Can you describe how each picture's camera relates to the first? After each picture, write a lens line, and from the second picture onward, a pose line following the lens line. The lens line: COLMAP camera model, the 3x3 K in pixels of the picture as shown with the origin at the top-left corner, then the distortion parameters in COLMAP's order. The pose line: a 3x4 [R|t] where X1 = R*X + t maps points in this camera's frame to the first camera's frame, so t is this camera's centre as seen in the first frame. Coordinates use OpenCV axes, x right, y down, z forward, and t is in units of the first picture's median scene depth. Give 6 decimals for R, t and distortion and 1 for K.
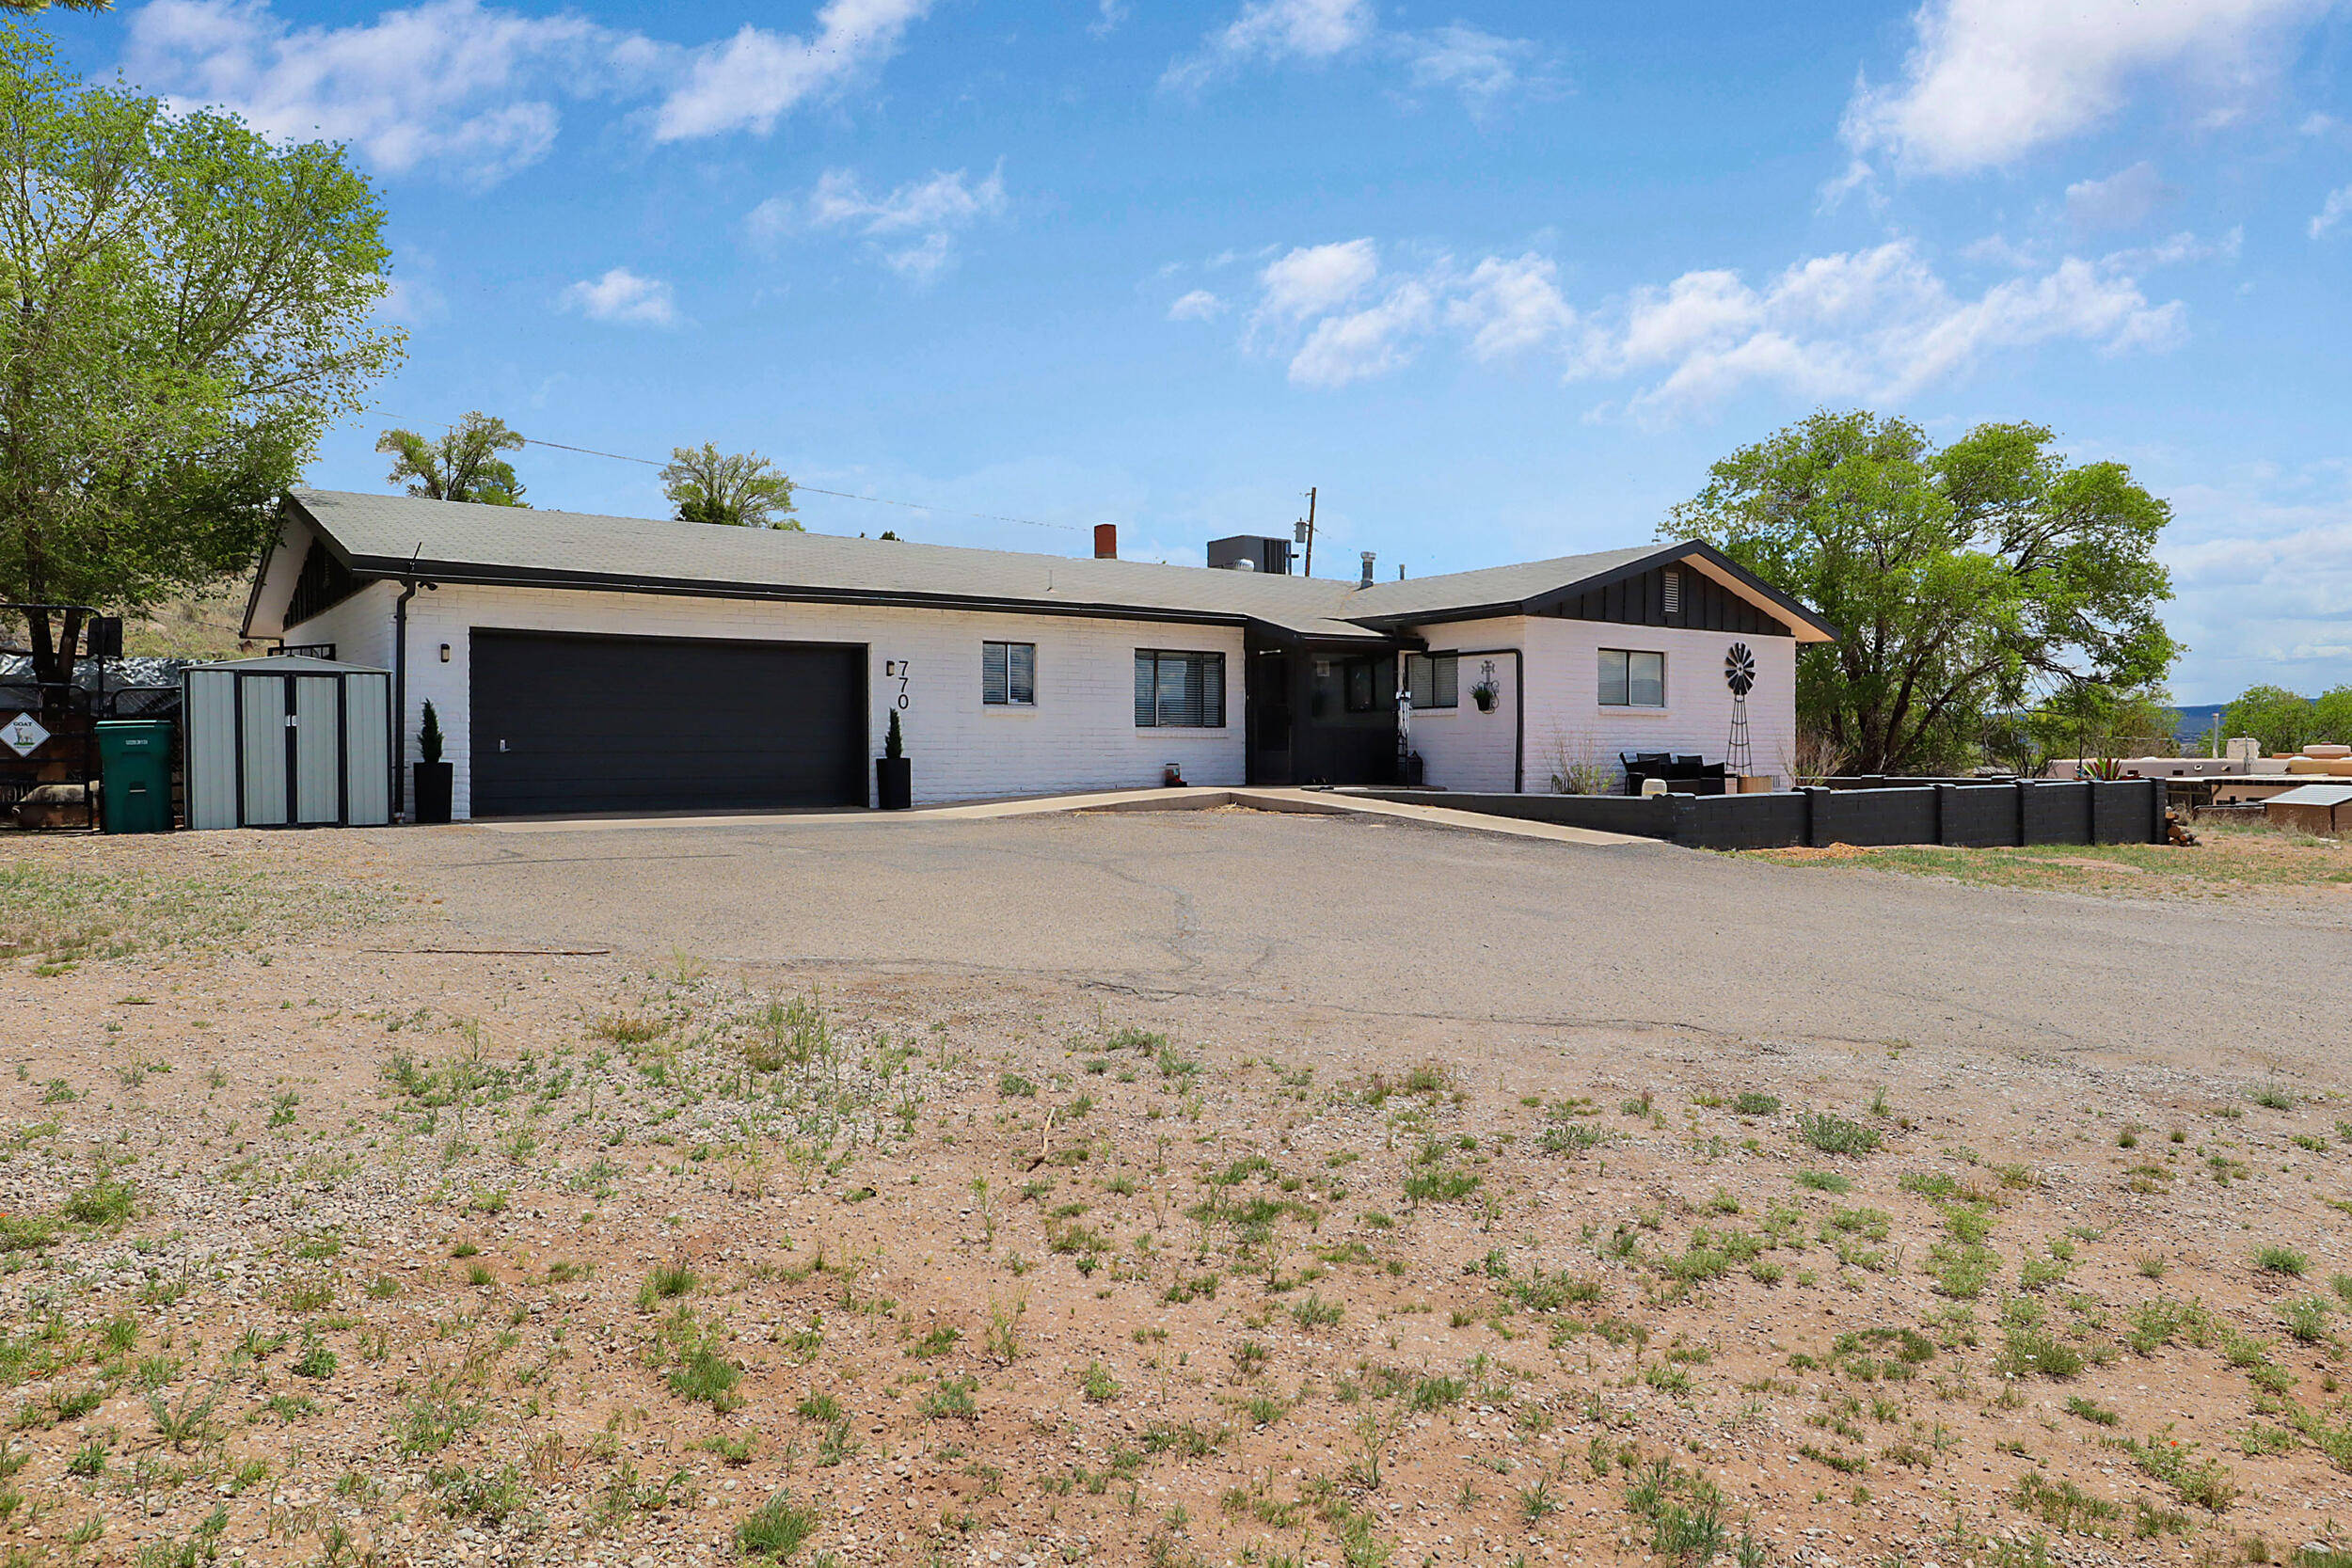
lens RADIAL K [[1383.0, 0, 1229.9], [0, 1383.0, 779.3], [0, 0, 1]] dist [0.001963, 0.000448]
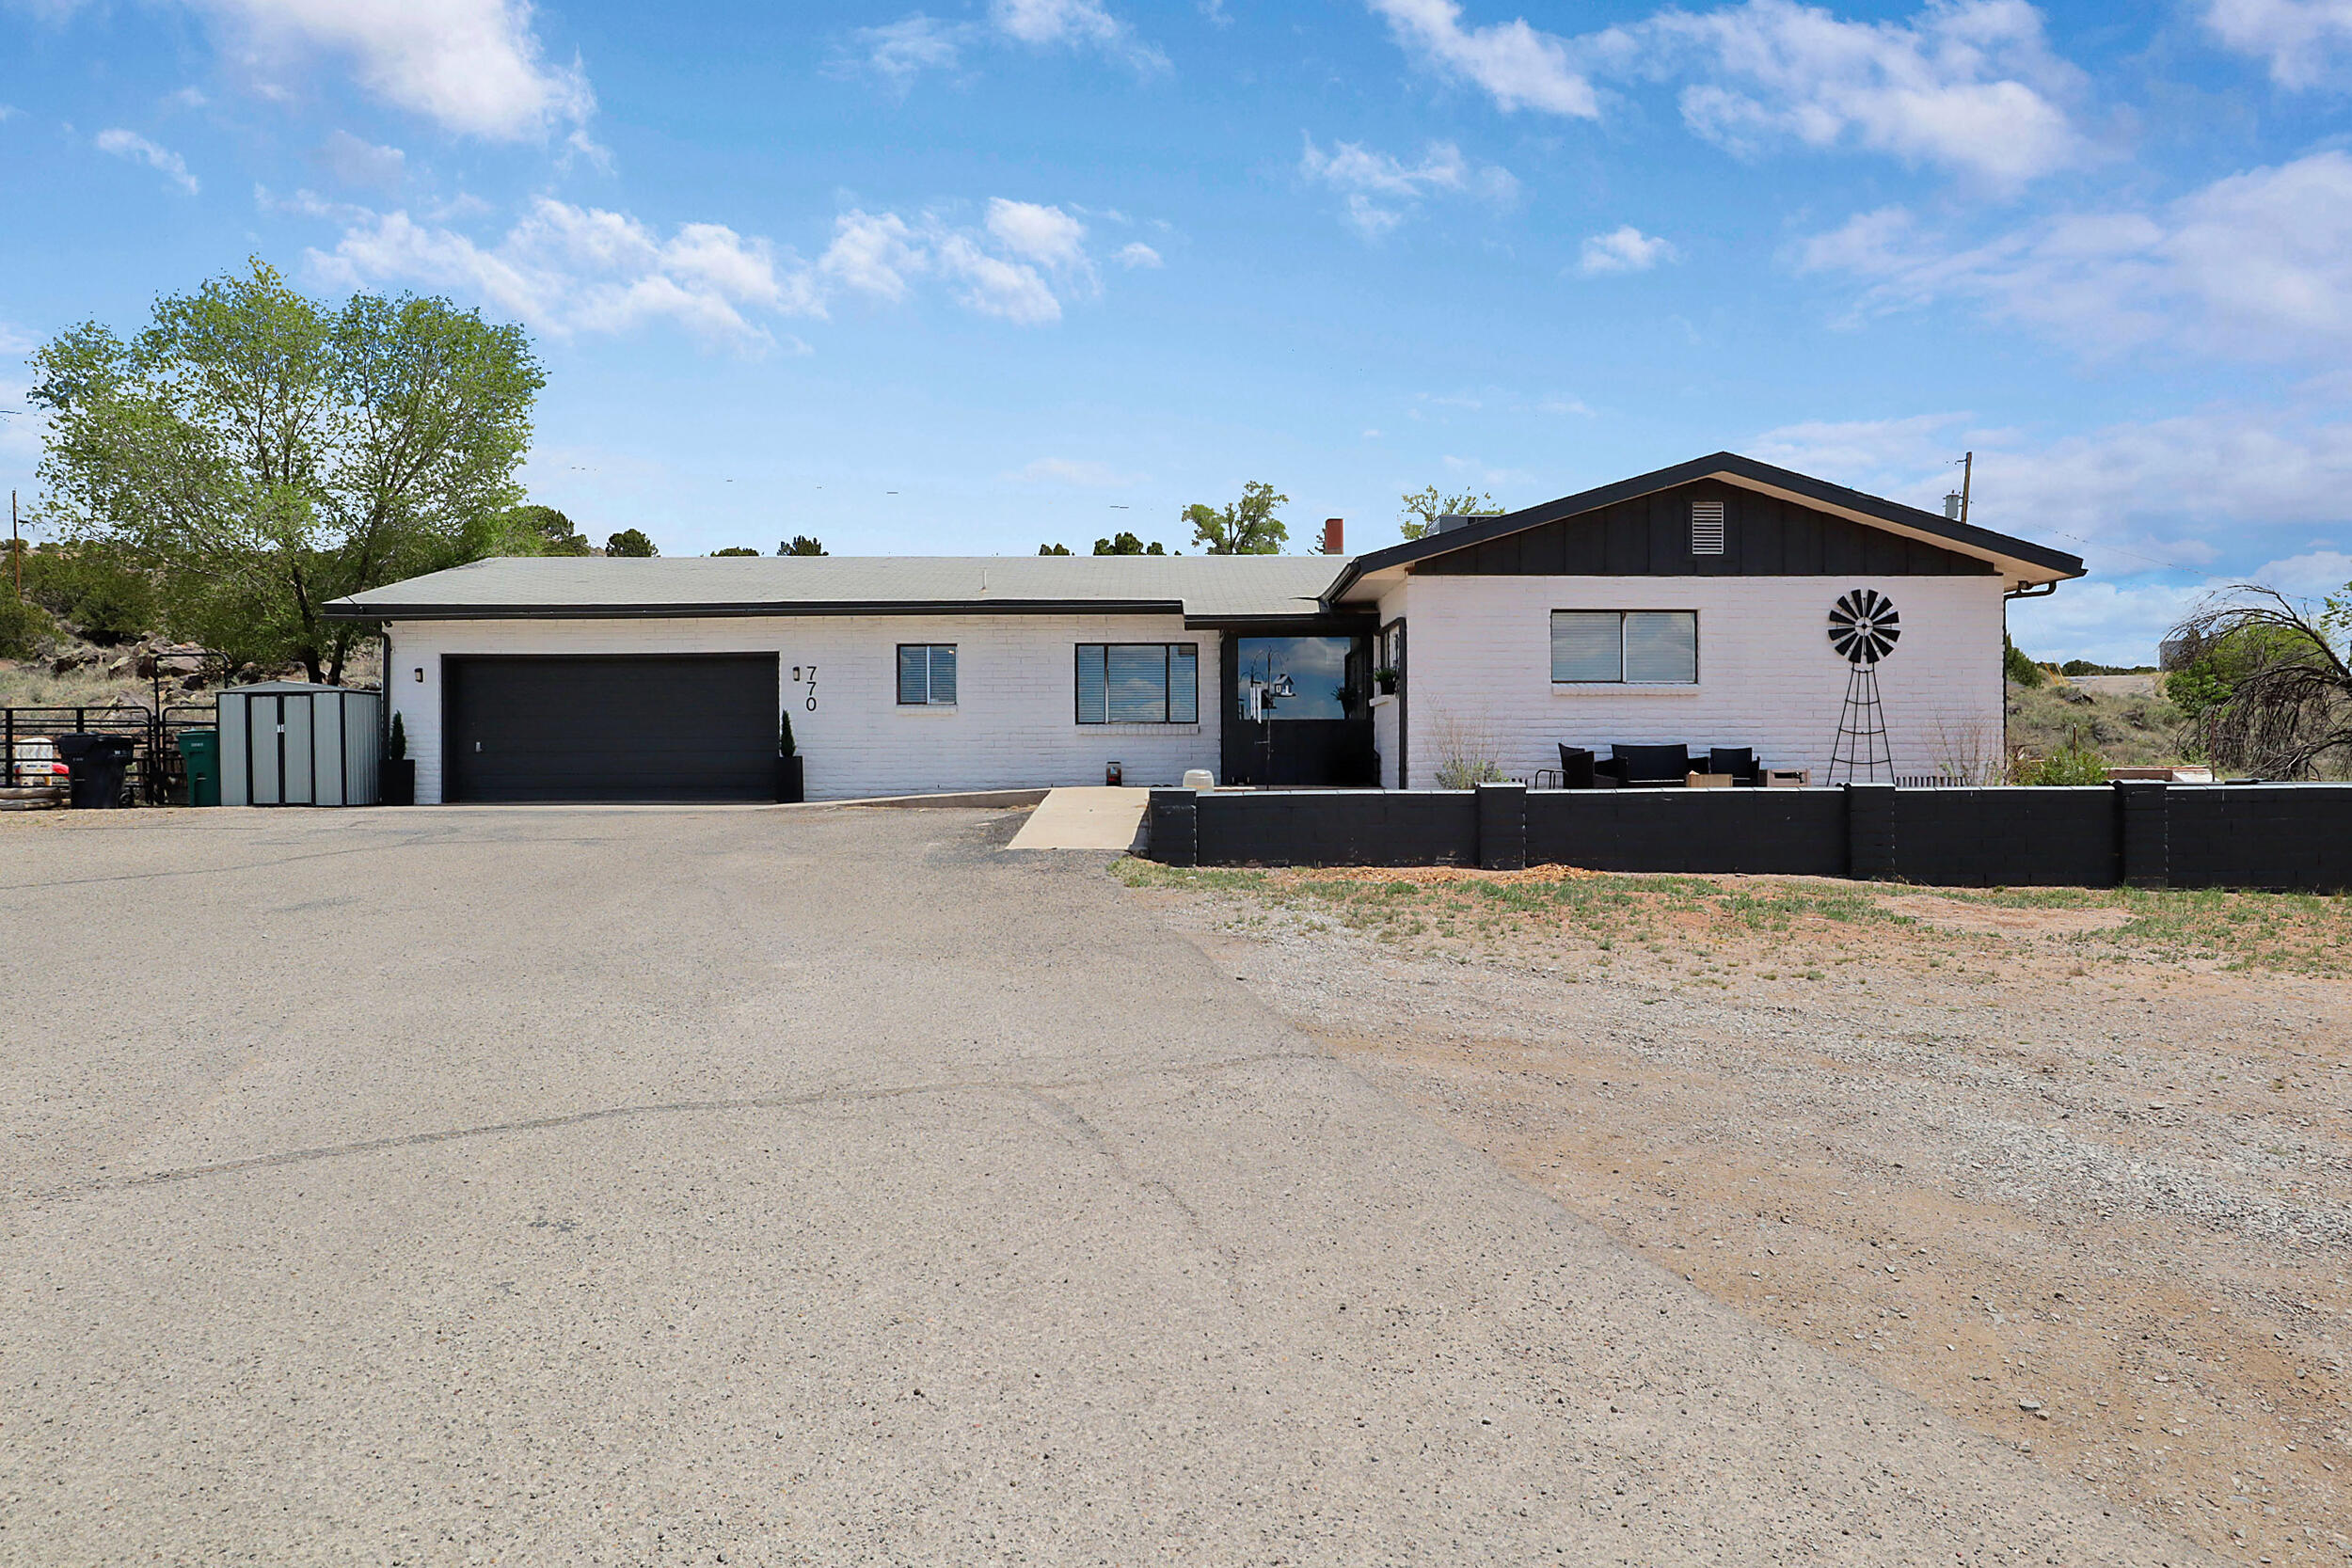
lens RADIAL K [[1383.0, 0, 1229.9], [0, 1383.0, 779.3], [0, 0, 1]] dist [0.001963, 0.000448]
pose [[0.823488, 0.000923, -0.567332, 0.643435], [-0.008788, 0.999899, -0.011129, 0.011268], [0.567265, 0.014150, 0.823414, 0.303420]]
